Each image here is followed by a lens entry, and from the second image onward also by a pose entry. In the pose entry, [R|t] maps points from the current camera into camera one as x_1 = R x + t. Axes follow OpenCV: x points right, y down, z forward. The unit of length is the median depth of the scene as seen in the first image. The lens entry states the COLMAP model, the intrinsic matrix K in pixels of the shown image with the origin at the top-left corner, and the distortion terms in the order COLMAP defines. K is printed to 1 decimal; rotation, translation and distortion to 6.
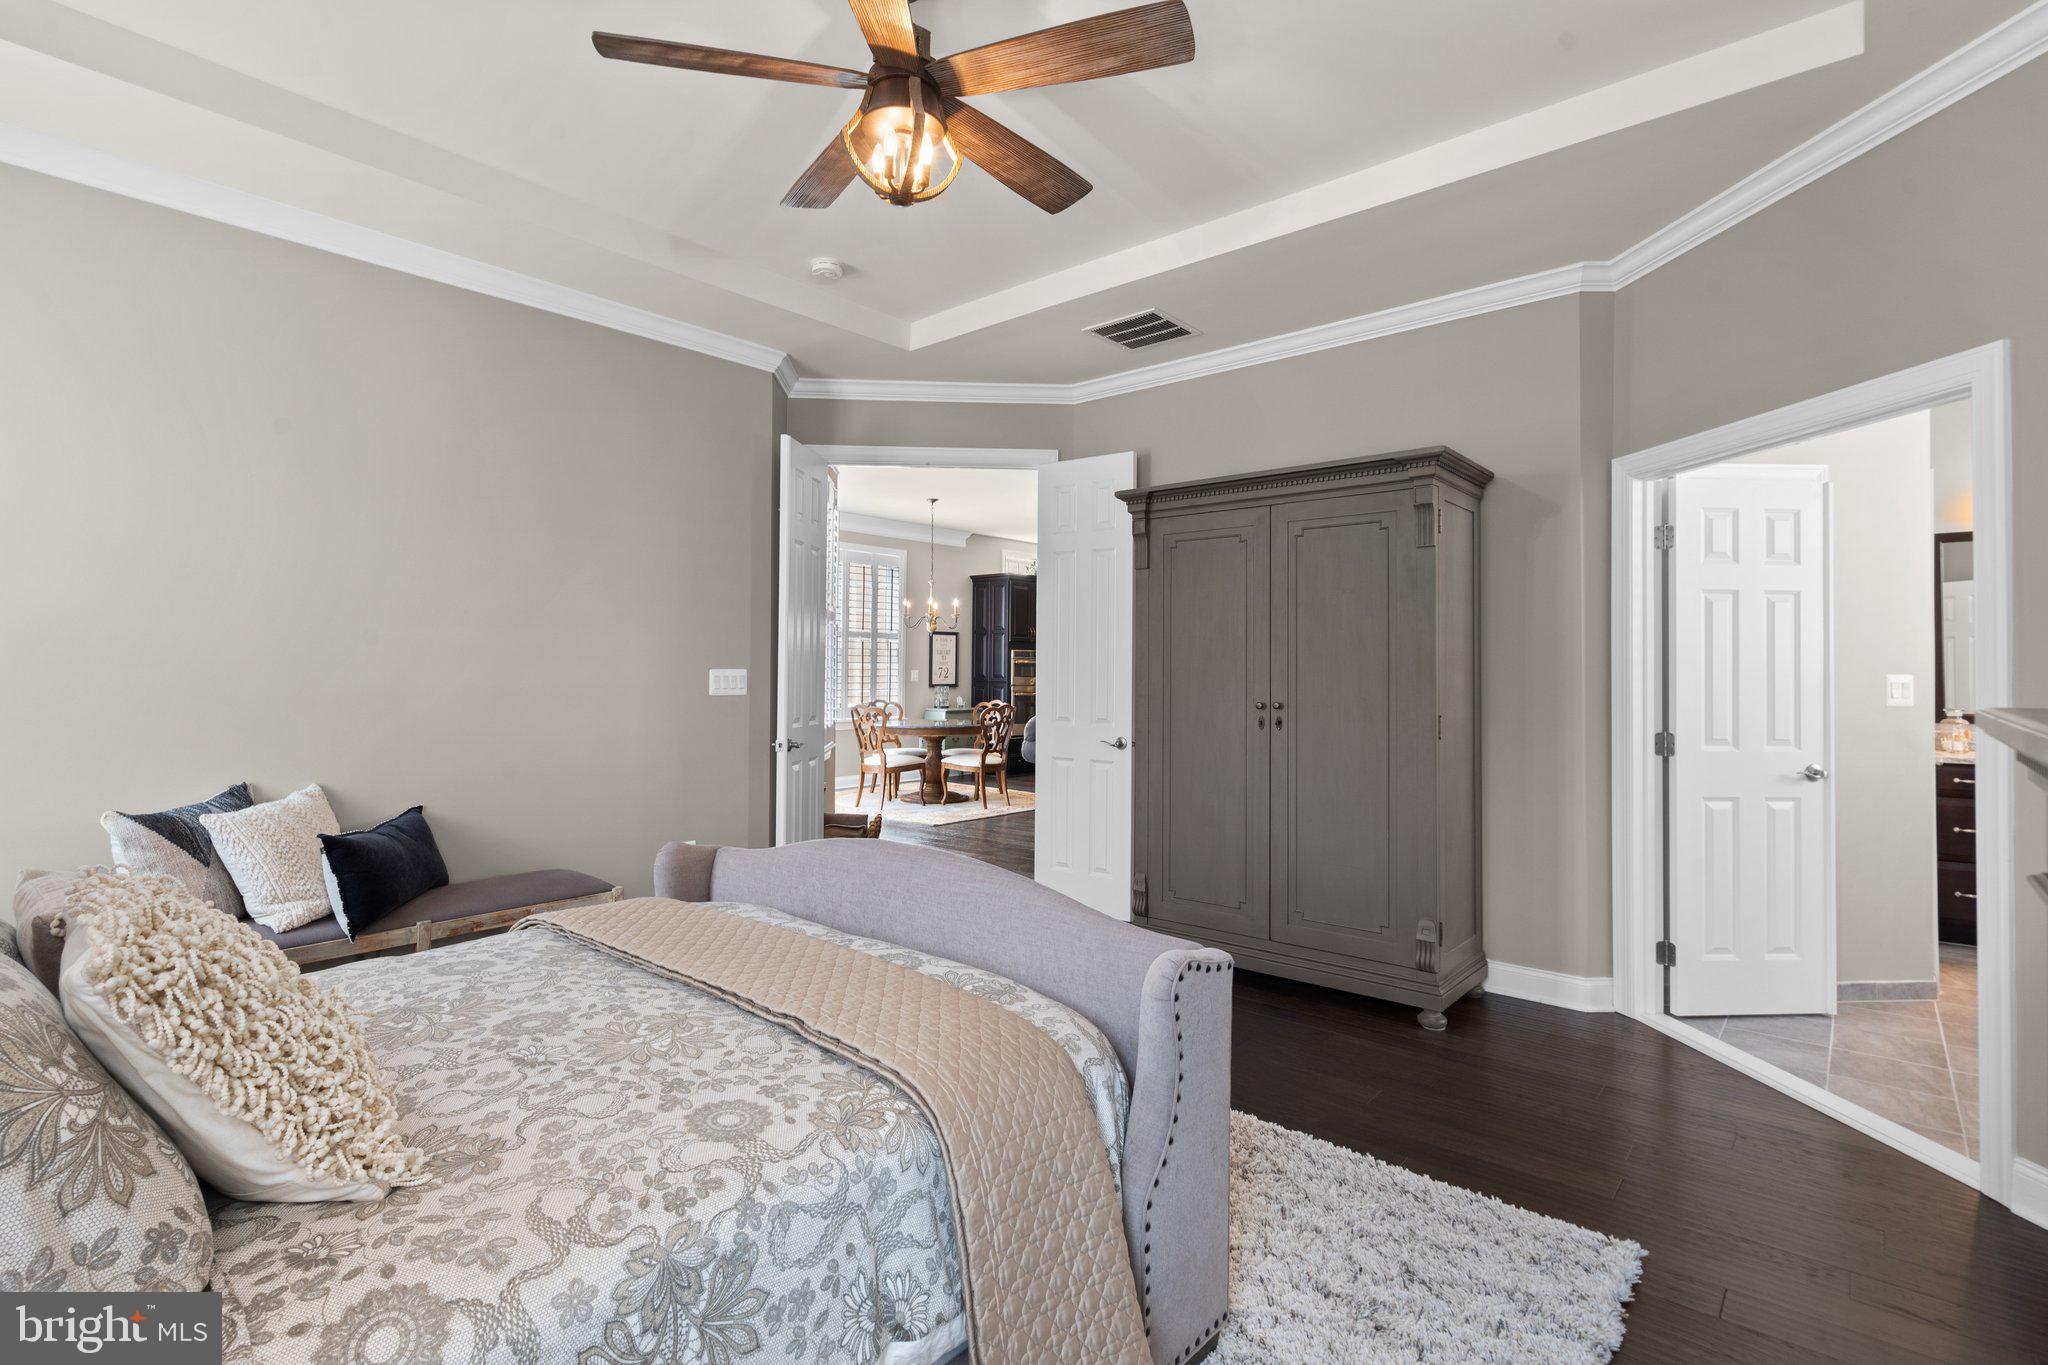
lens RADIAL K [[959.0, 0, 1028.9], [0, 959.0, 663.6], [0, 0, 1]] dist [-0.001700, 0.001832]
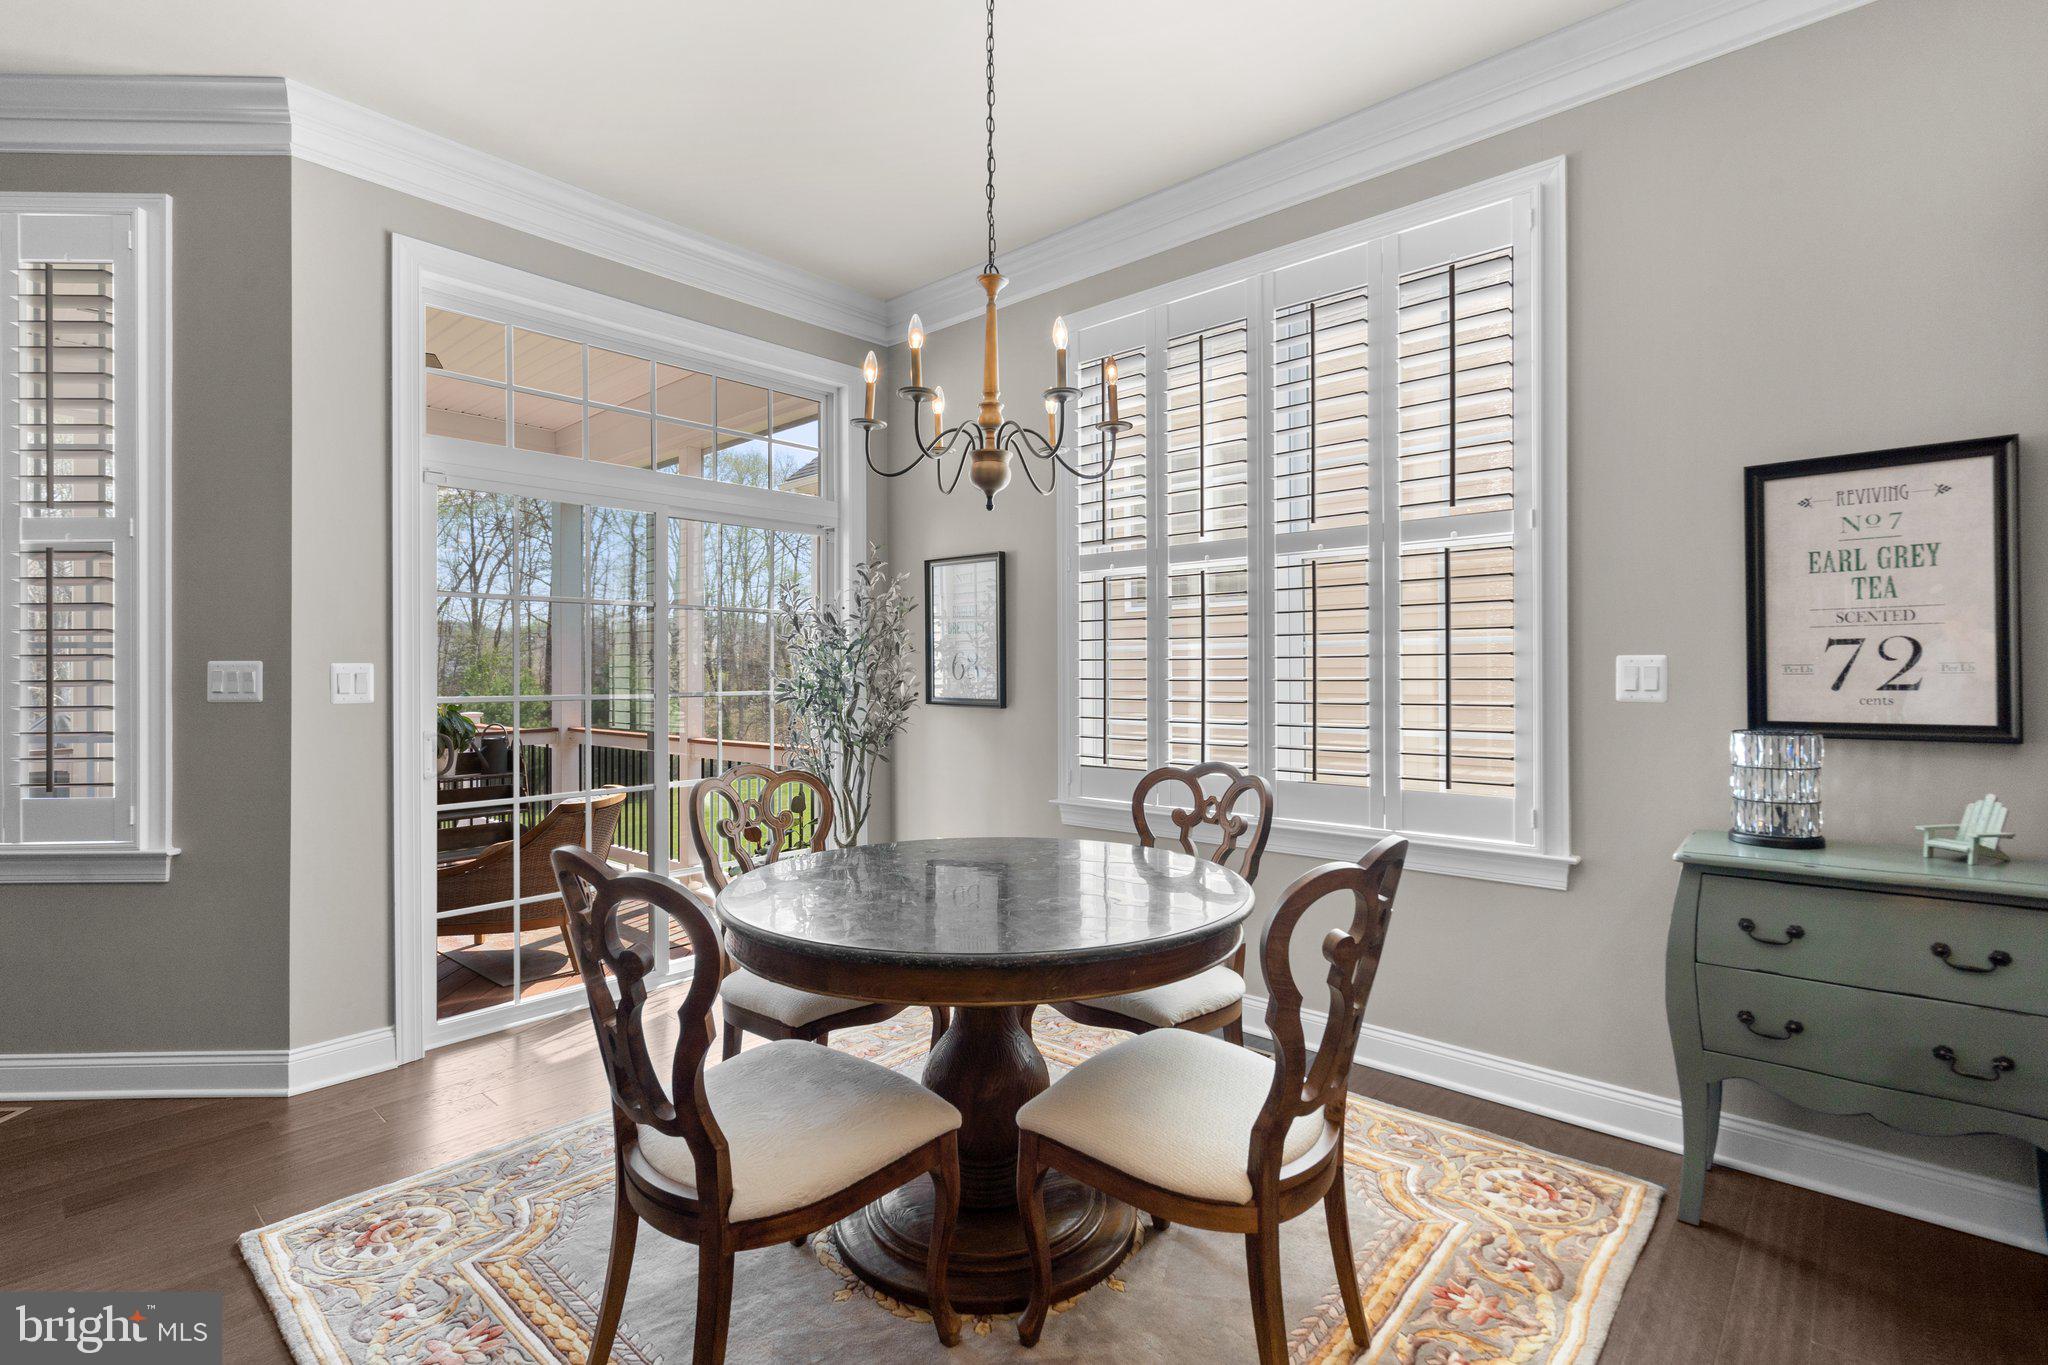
lens RADIAL K [[959.0, 0, 1010.1], [0, 959.0, 664.5], [0, 0, 1]] dist [-0.001700, 0.001832]
pose [[-0.021370, -0.008954, -0.999732, 0.109683], [0.017051, 0.999811, -0.009319, 0.008461], [0.999626, -0.017246, -0.021213, 0.829220]]
